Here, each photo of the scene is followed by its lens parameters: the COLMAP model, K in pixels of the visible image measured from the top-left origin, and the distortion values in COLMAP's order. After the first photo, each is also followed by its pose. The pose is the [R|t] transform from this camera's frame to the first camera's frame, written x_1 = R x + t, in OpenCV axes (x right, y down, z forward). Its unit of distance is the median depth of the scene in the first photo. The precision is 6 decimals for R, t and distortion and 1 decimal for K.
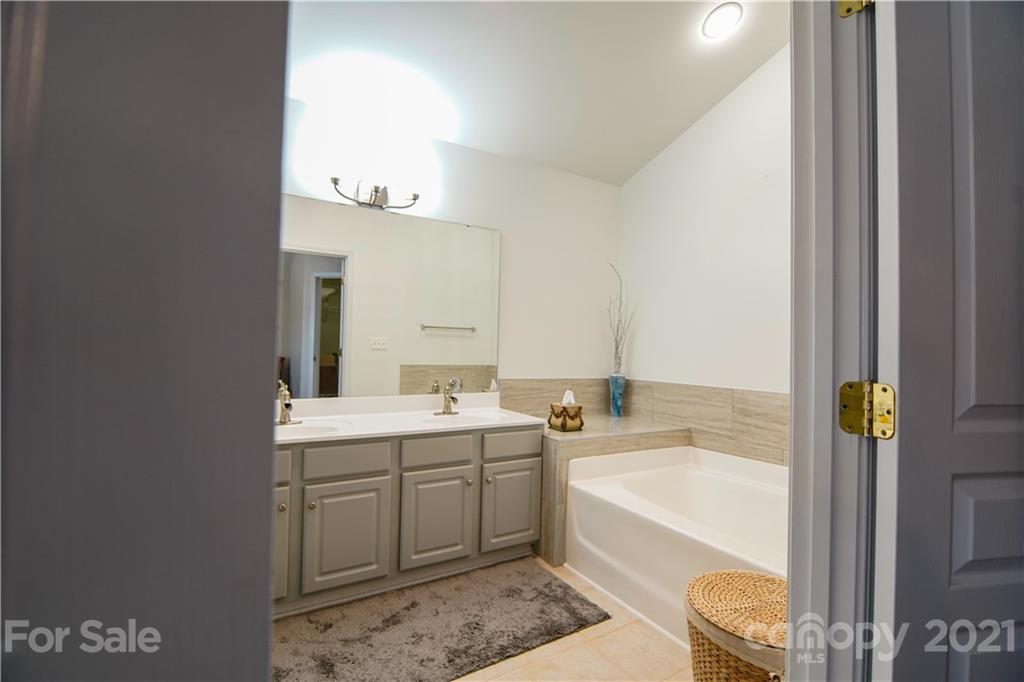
lens RADIAL K [[458.6, 0, 513.0], [0, 458.6, 342.3], [0, 0, 1]] dist [-0.003701, -0.009595]
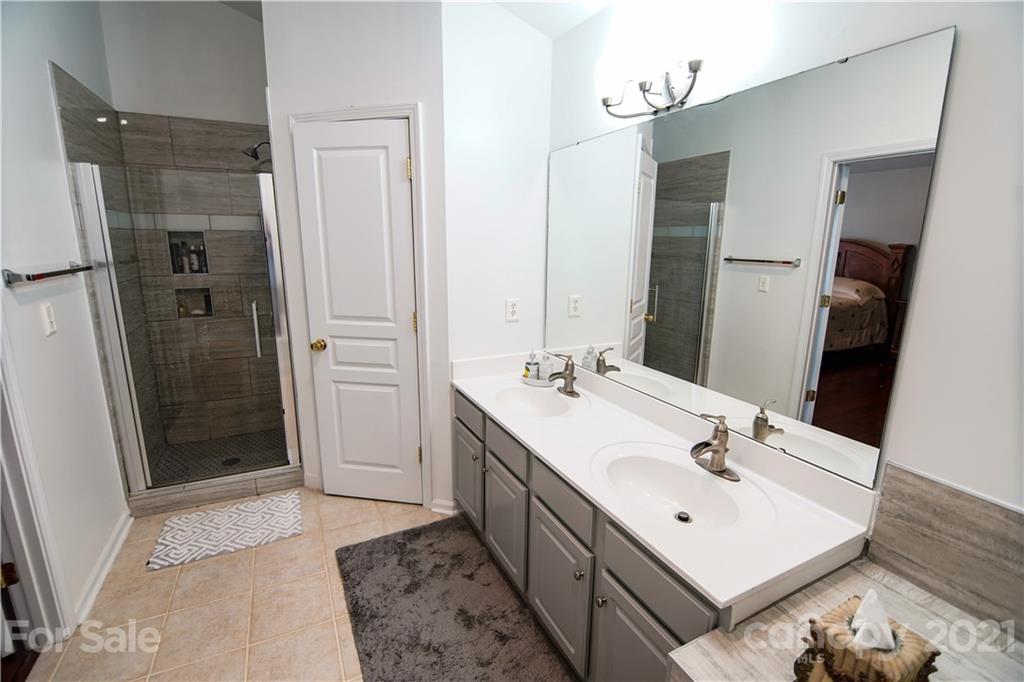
lens RADIAL K [[458.6, 0, 513.0], [0, 458.6, 342.3], [0, 0, 1]] dist [-0.003701, -0.009595]
pose [[-0.080732, 0.193127, -0.977847, 0.392929], [0.003458, 0.981097, 0.193484, -0.103119], [0.996730, 0.012239, -0.079874, 0.833741]]
